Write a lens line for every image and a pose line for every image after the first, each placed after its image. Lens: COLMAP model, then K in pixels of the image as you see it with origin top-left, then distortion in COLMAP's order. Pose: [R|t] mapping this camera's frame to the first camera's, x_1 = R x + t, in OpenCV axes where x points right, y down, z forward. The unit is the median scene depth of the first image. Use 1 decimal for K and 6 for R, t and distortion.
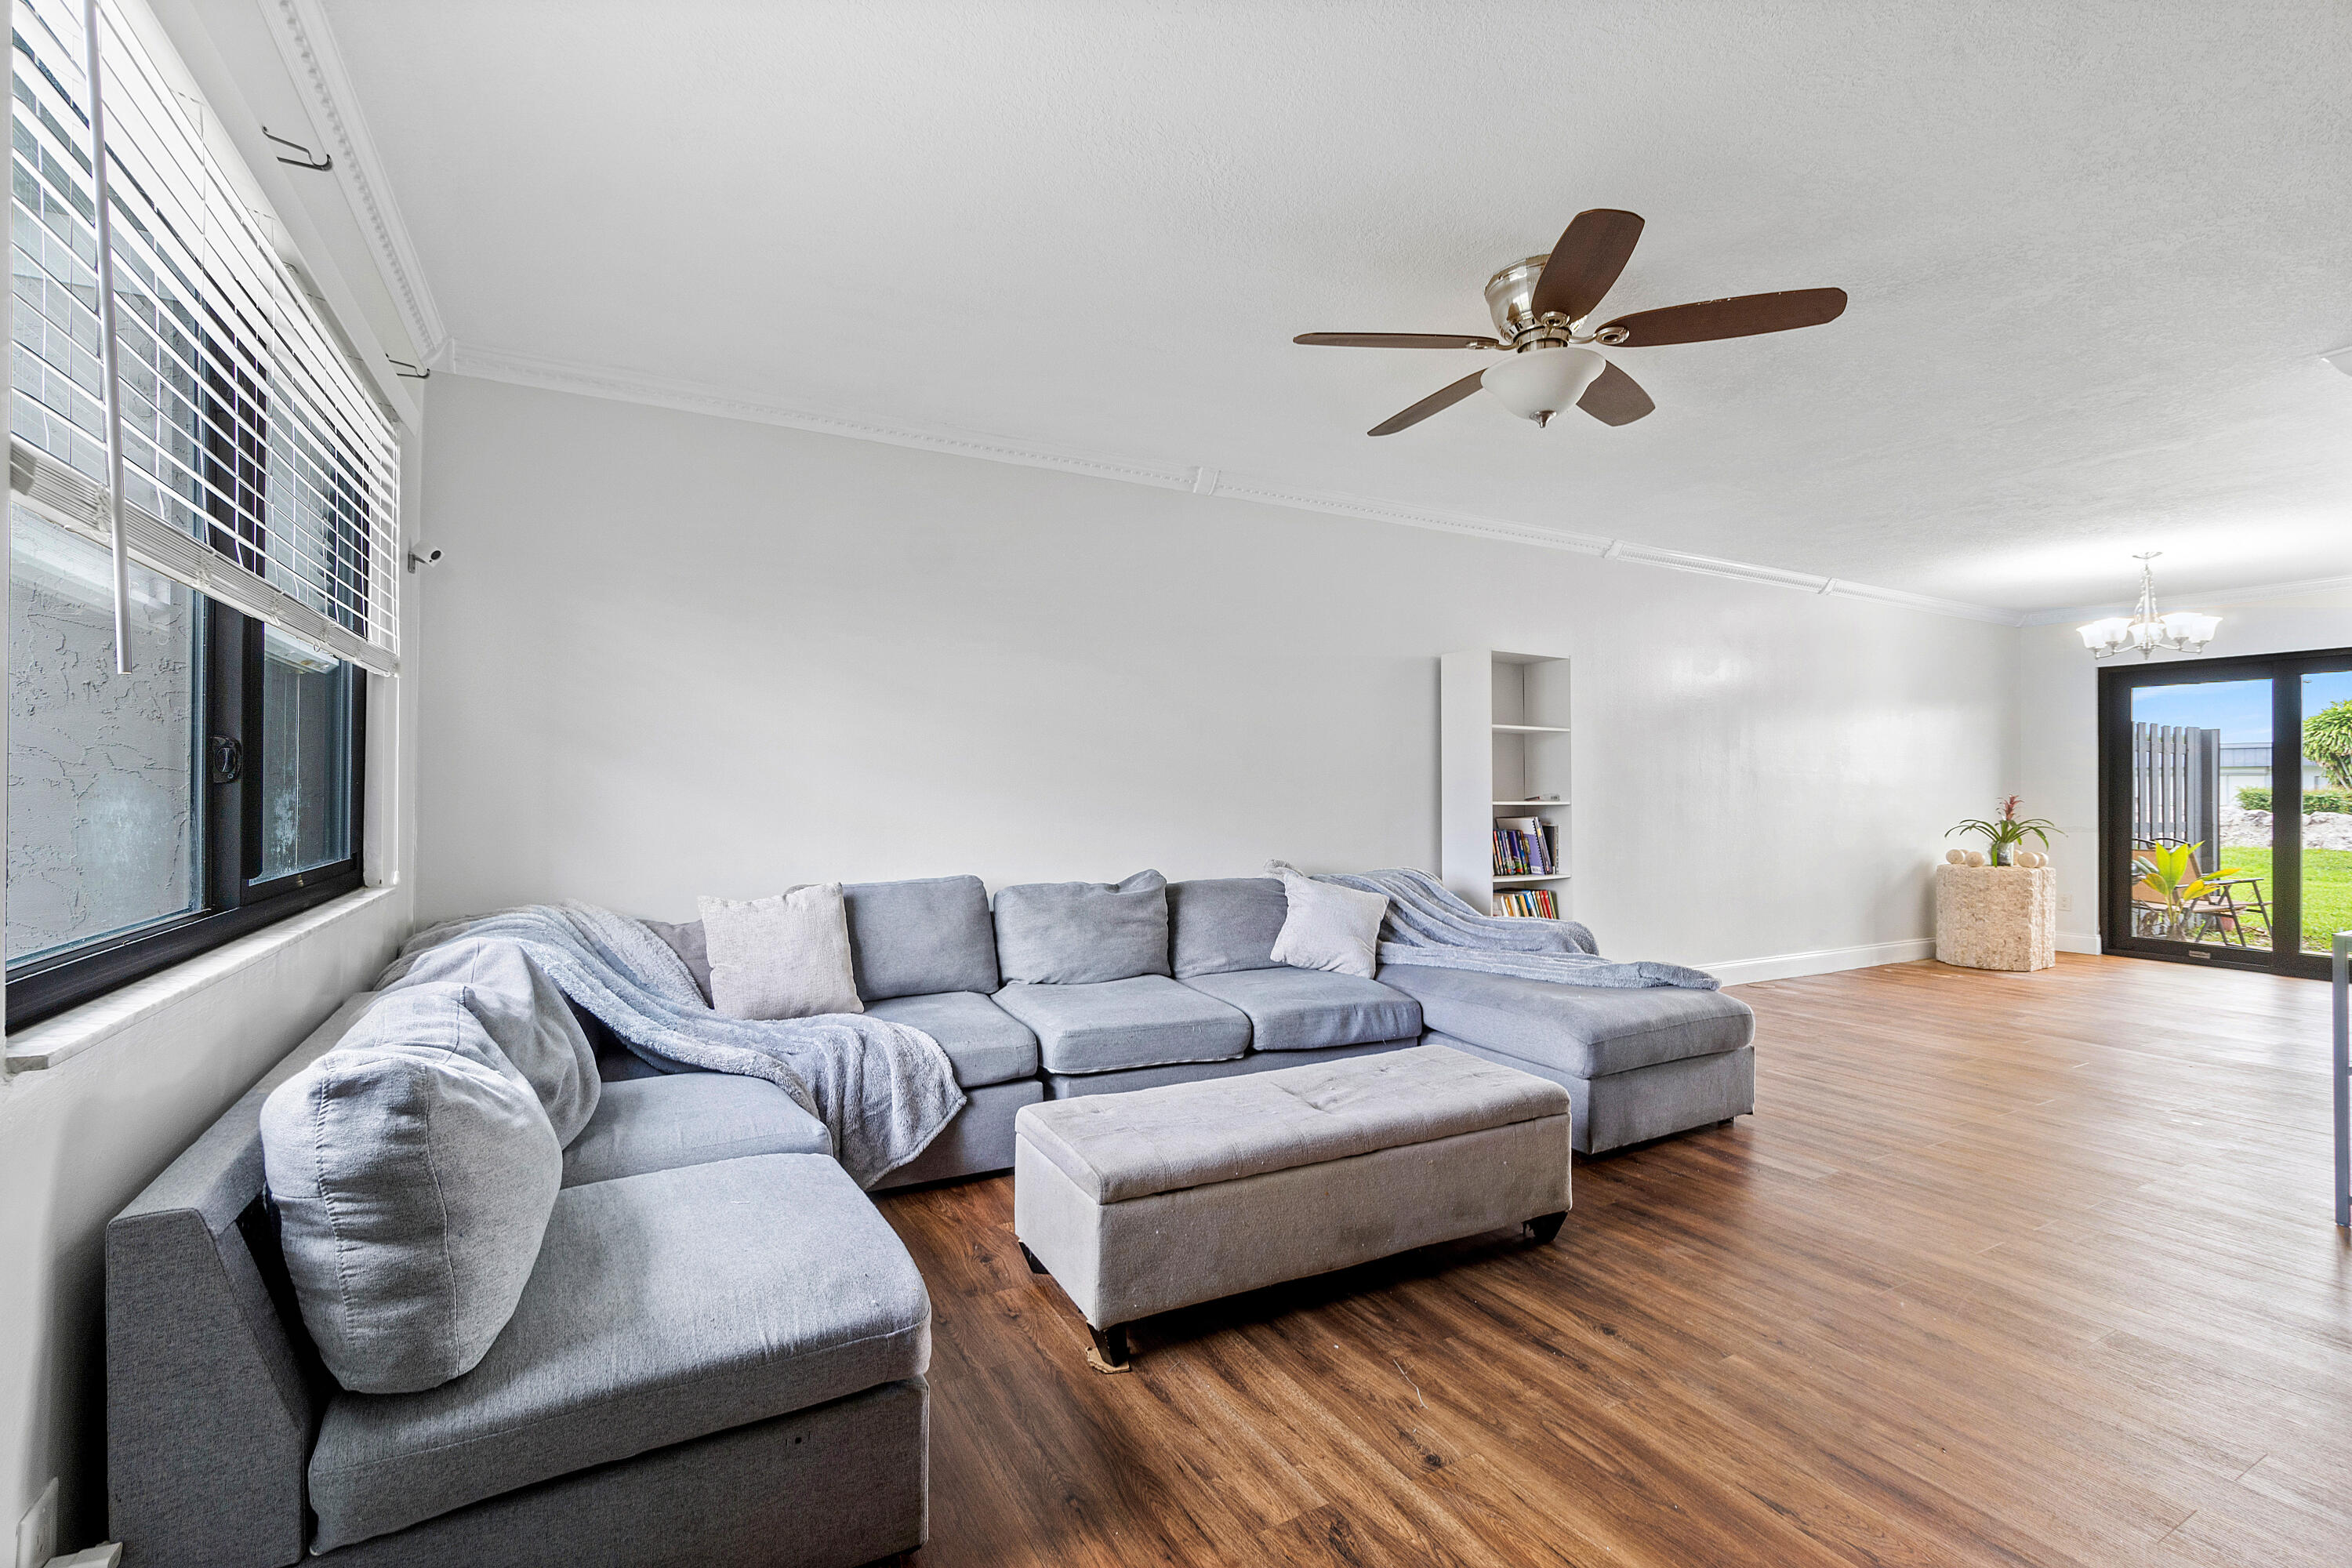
lens RADIAL K [[1020.9, 0, 1172.2], [0, 1020.9, 768.7], [0, 0, 1]] dist [0.001352, 0.000168]
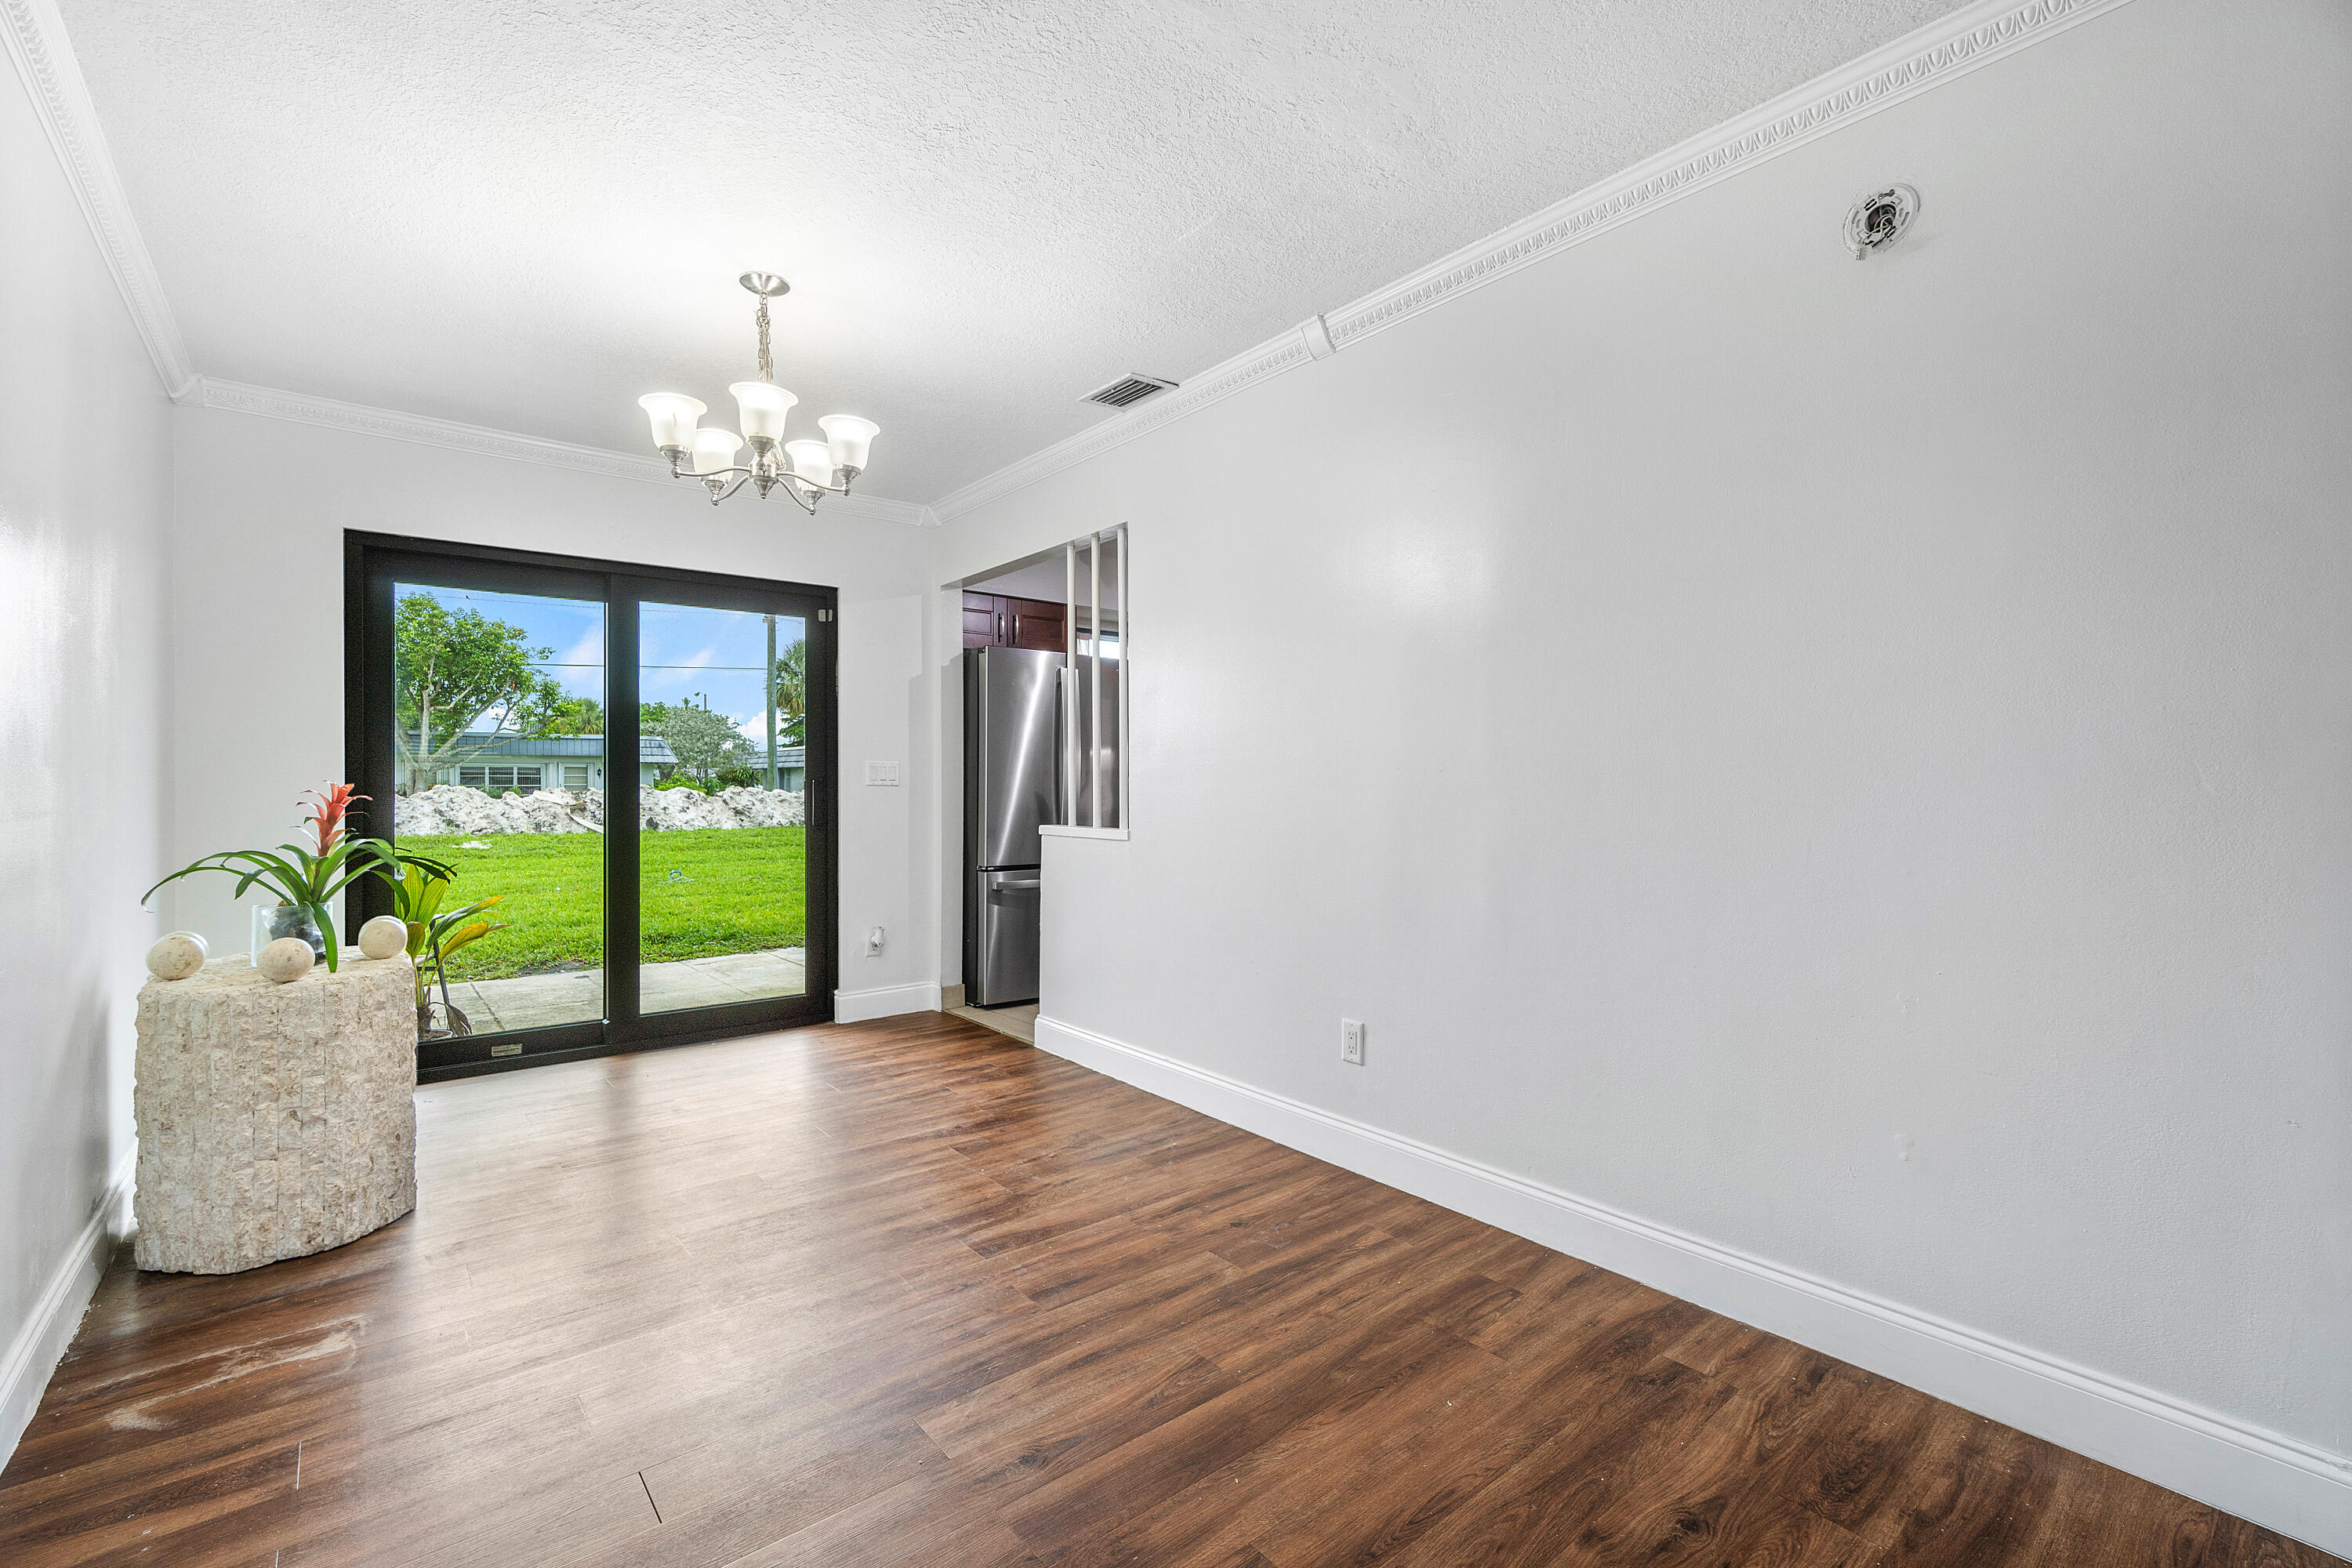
lens RADIAL K [[1020.9, 0, 1172.2], [0, 1020.9, 768.7], [0, 0, 1]] dist [0.001352, 0.000168]
pose [[-0.171019, 0.009467, 0.985222, 0.383840], [-0.025325, 0.999581, -0.014001, 0.019640], [-0.984942, -0.027345, -0.170708, 0.777005]]
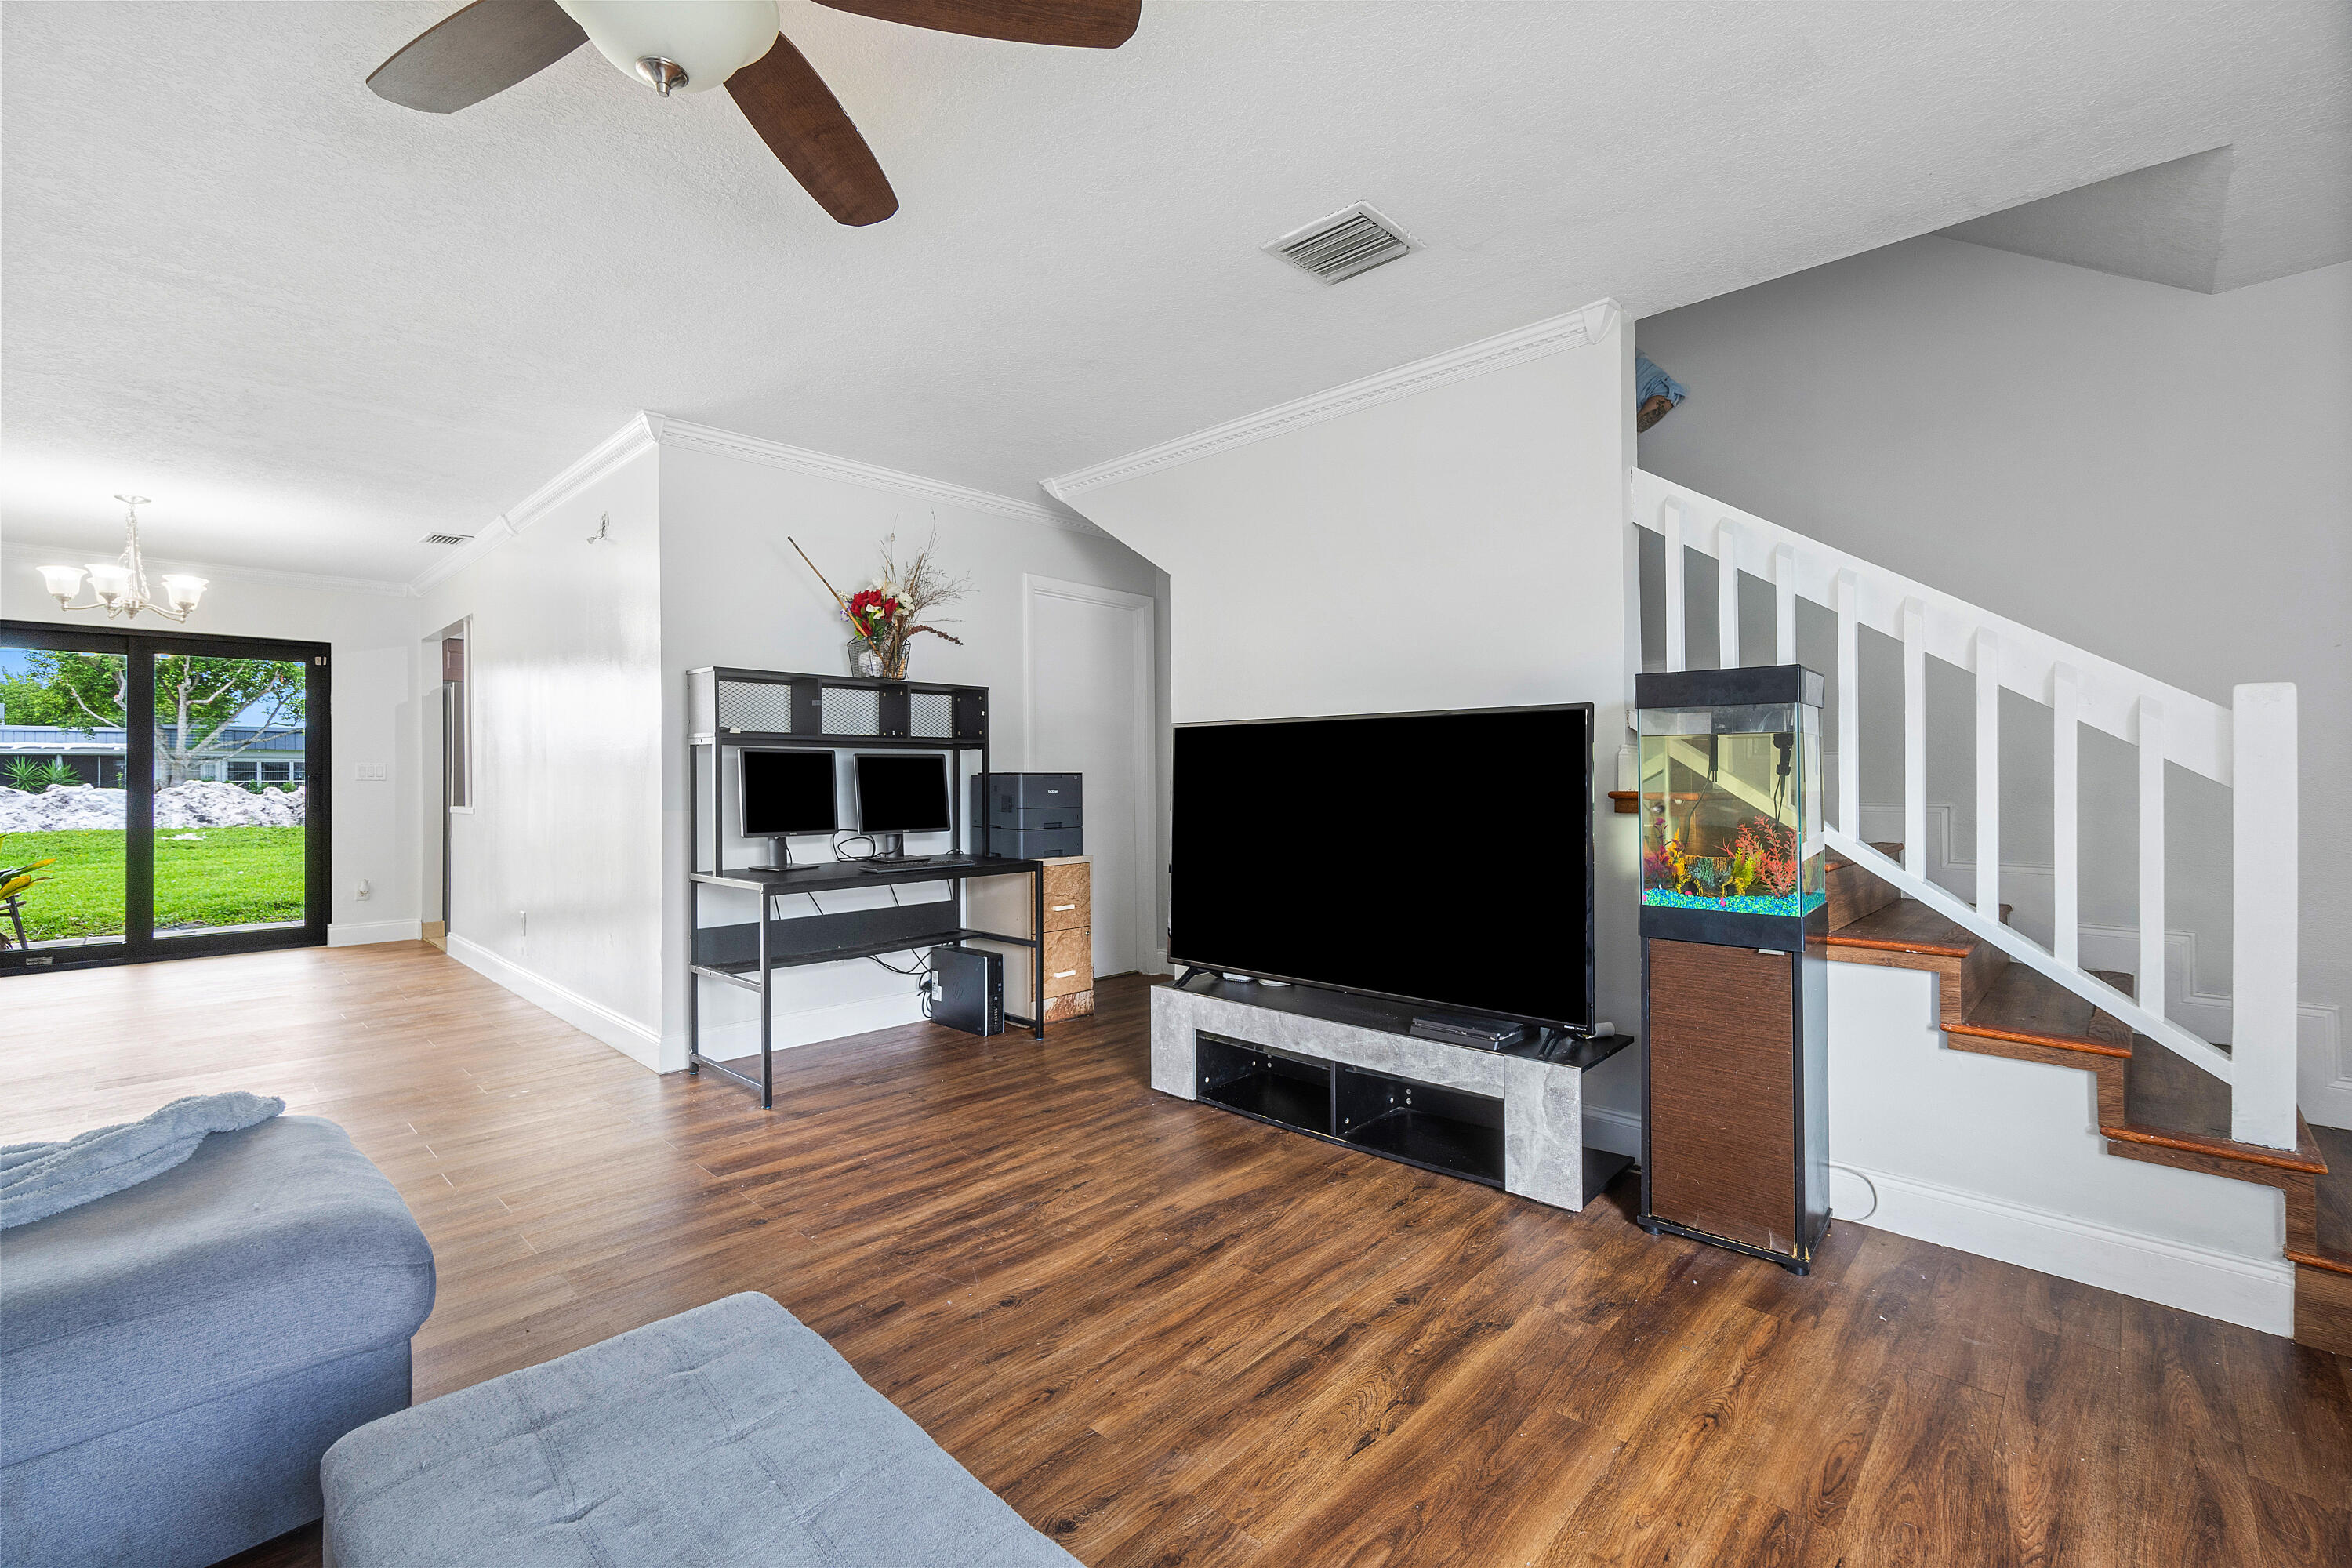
lens RADIAL K [[992.8, 0, 1140.8], [0, 992.8, 769.2], [0, 0, 1]] dist [0.003378, 0.000414]
pose [[-0.286173, 0.003057, 0.958173, -0.084638], [-0.022736, 0.999692, -0.009980, 0.006118], [-0.957908, -0.024641, -0.286015, 0.371636]]
